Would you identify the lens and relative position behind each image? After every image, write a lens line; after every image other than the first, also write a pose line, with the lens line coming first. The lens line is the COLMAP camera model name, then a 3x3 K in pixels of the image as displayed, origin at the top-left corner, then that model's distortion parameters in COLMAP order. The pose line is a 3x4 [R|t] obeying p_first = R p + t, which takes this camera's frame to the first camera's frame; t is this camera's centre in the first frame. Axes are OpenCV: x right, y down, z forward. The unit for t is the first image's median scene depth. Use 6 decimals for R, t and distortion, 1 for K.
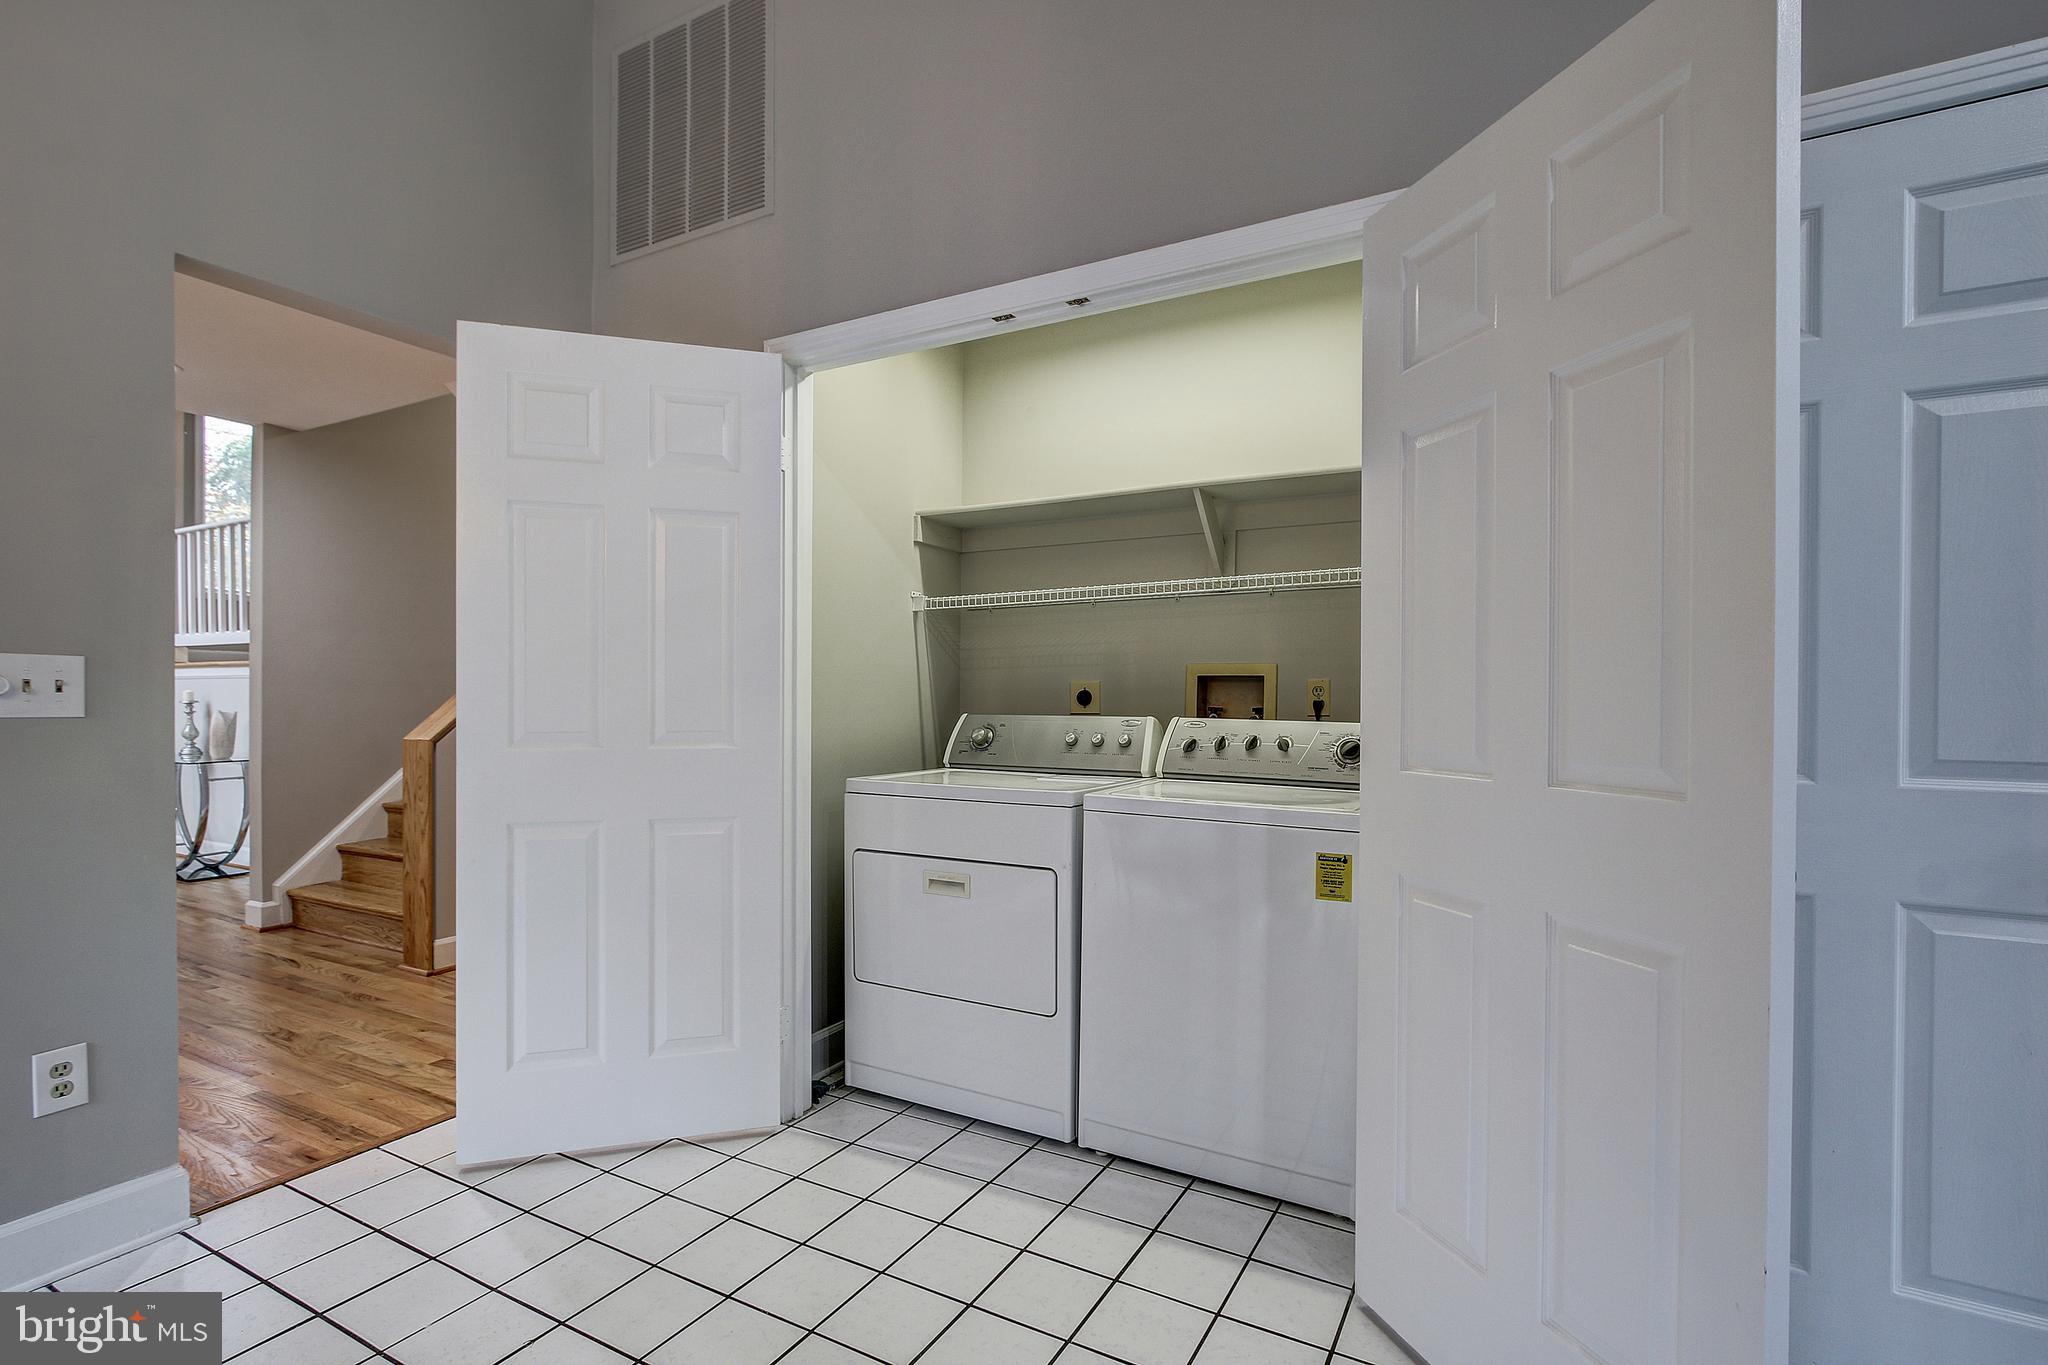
lens RADIAL K [[964.9, 0, 1024.6], [0, 964.9, 704.5], [0, 0, 1]] dist [-0.008101, -0.000113]
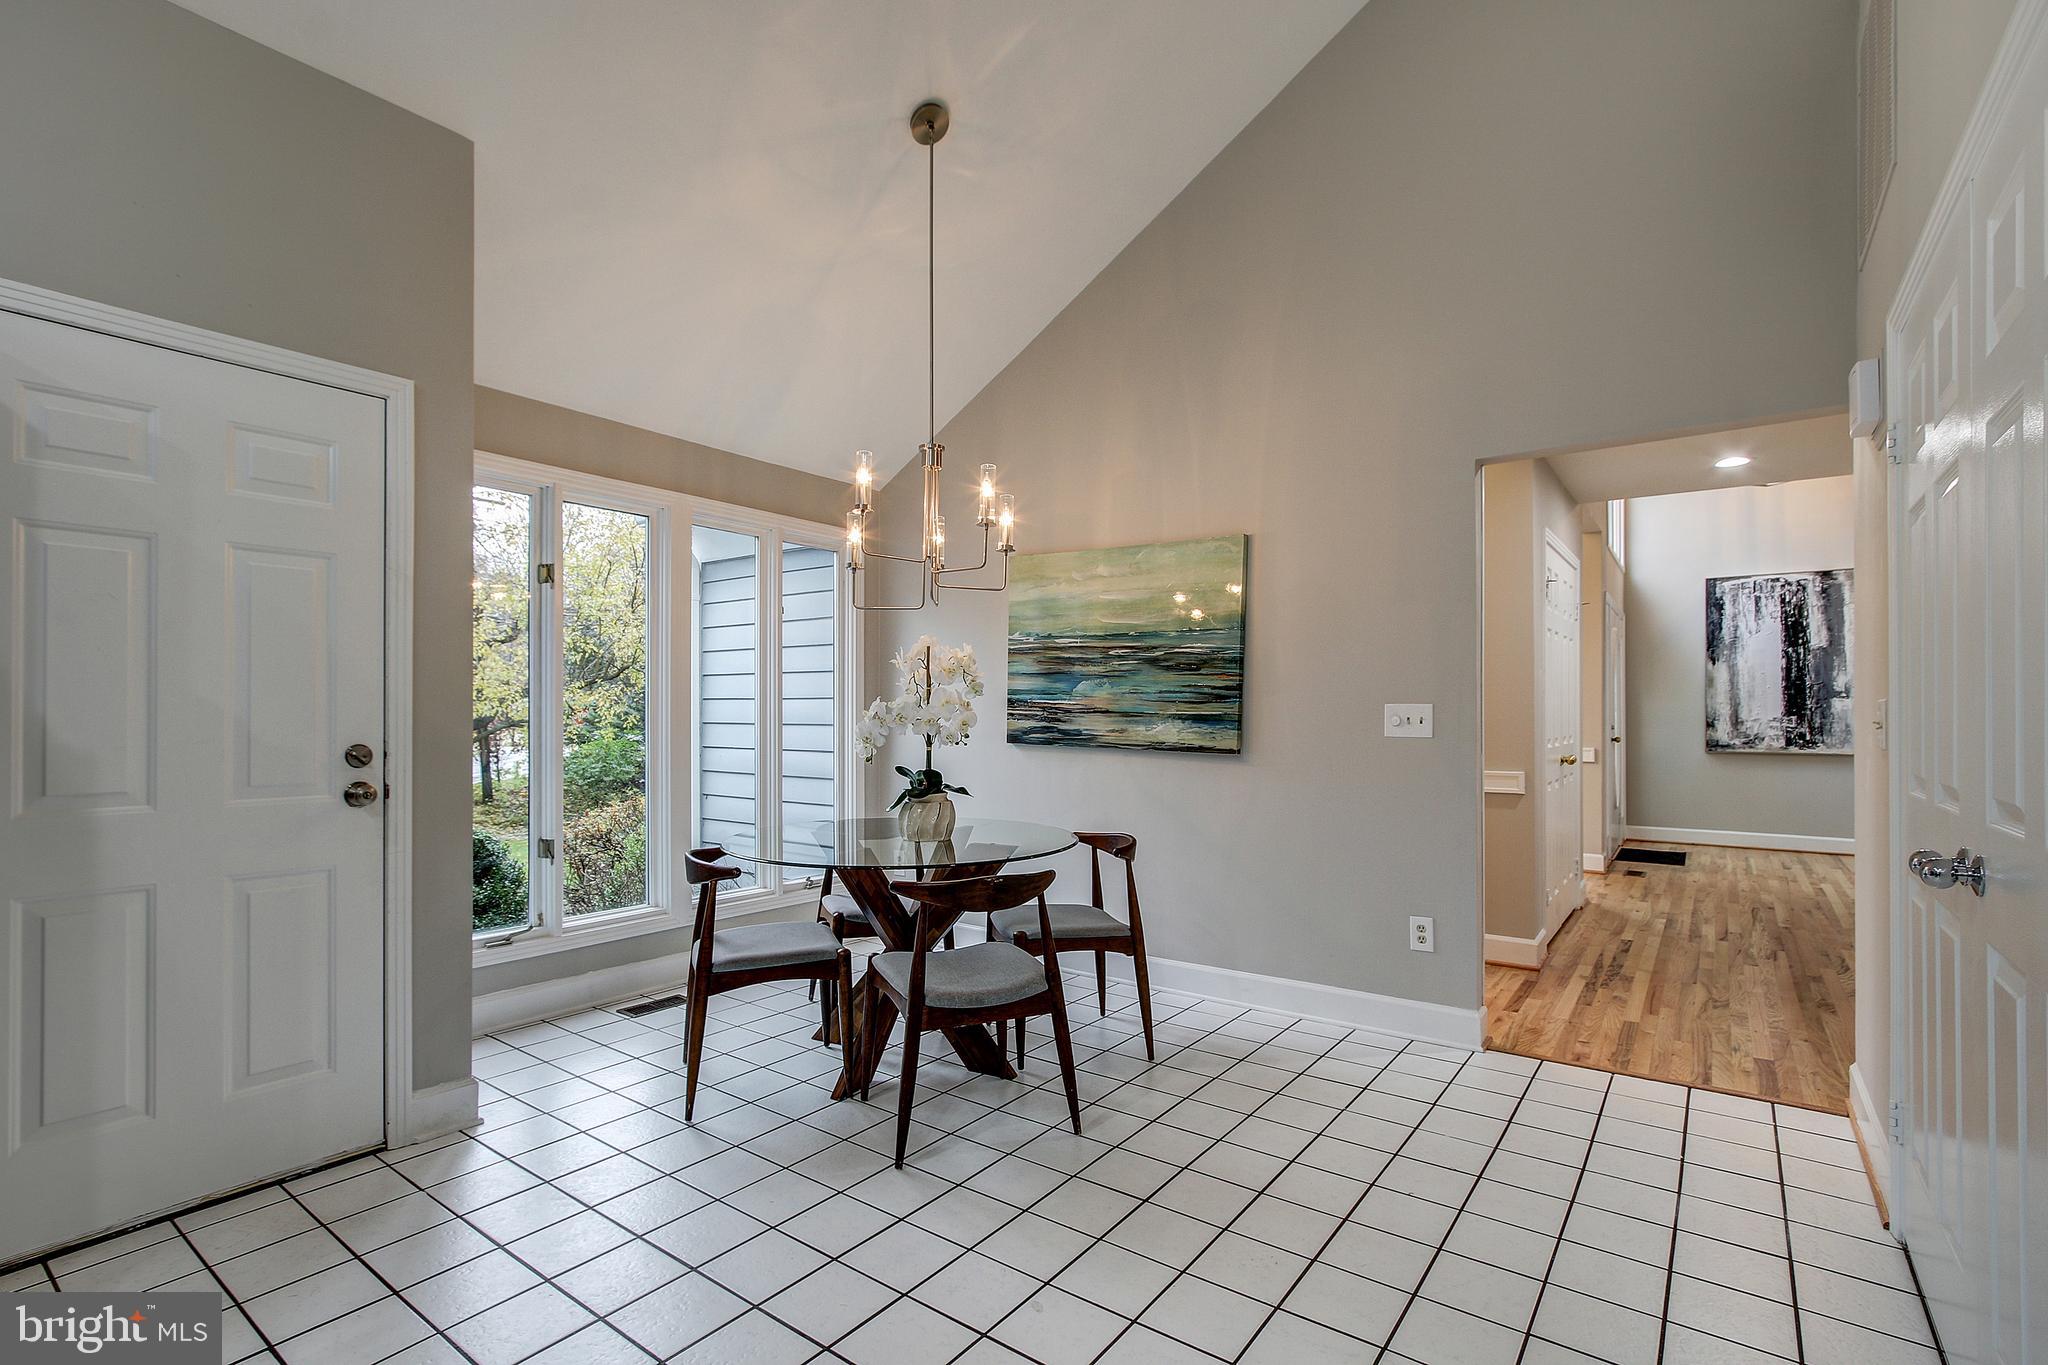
lens RADIAL K [[943.5, 0, 1023.4], [0, 943.5, 704.1], [0, 0, 1]] dist [-0.004972, -0.000257]
pose [[-0.128880, -0.016049, -0.991530, 0.829391], [-0.009600, 0.999842, -0.014936, -0.014608], [0.991614, 0.007594, -0.129014, 0.433776]]
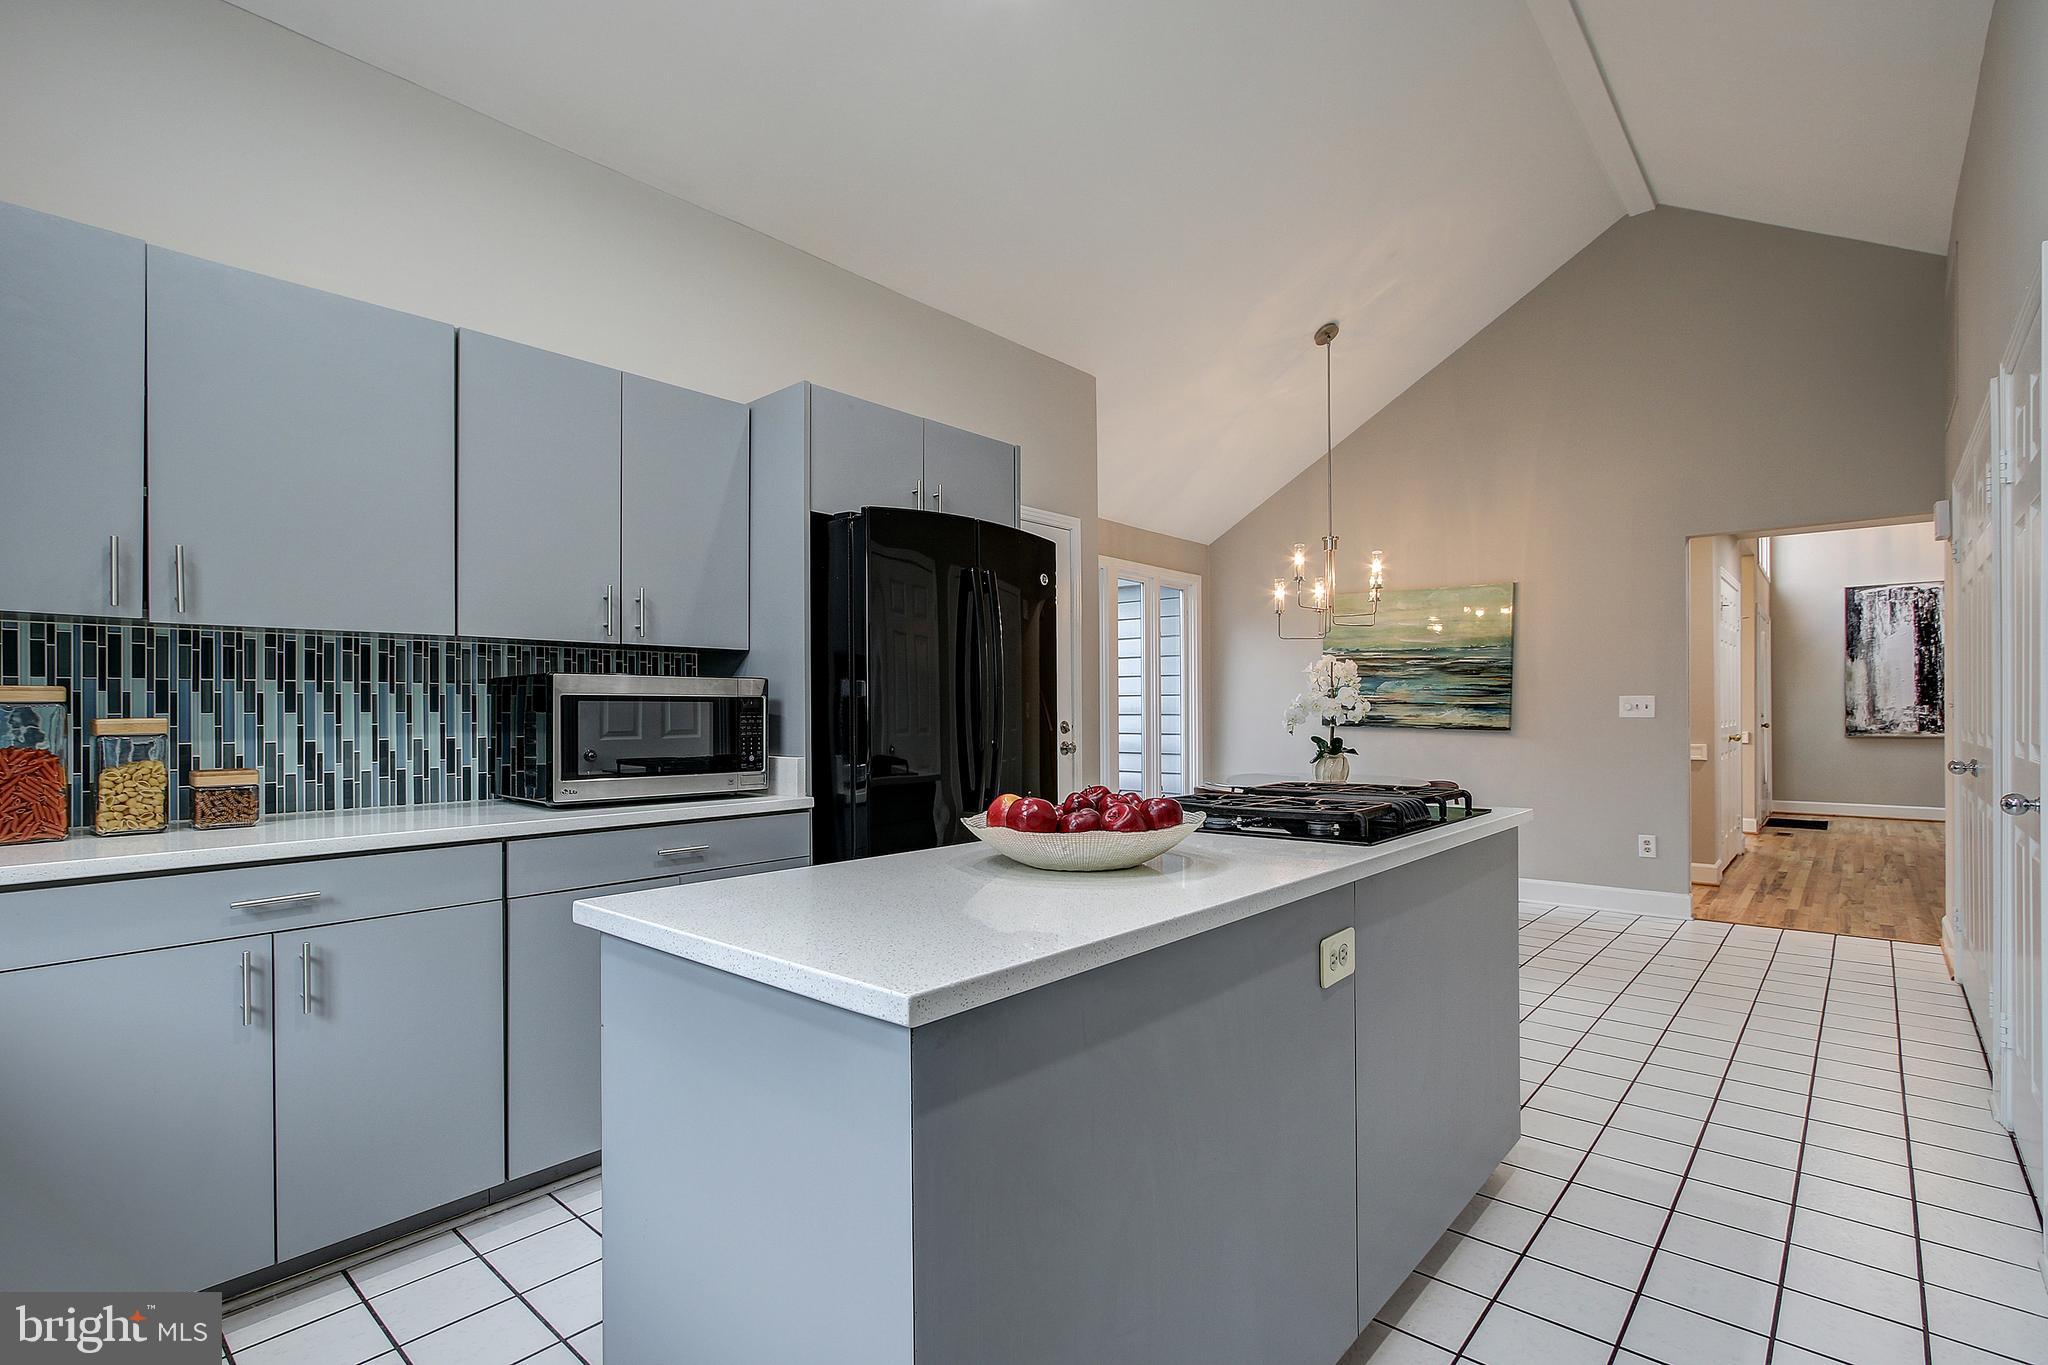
lens RADIAL K [[954.9, 0, 1029.3], [0, 954.9, 709.5], [0, 0, 1]] dist [-0.000826, 0.000364]
pose [[-0.207327, -0.007509, -0.978243, 1.959170], [-0.003679, 0.999969, -0.006896, 0.015105], [0.978265, 0.002170, -0.207349, -0.183398]]
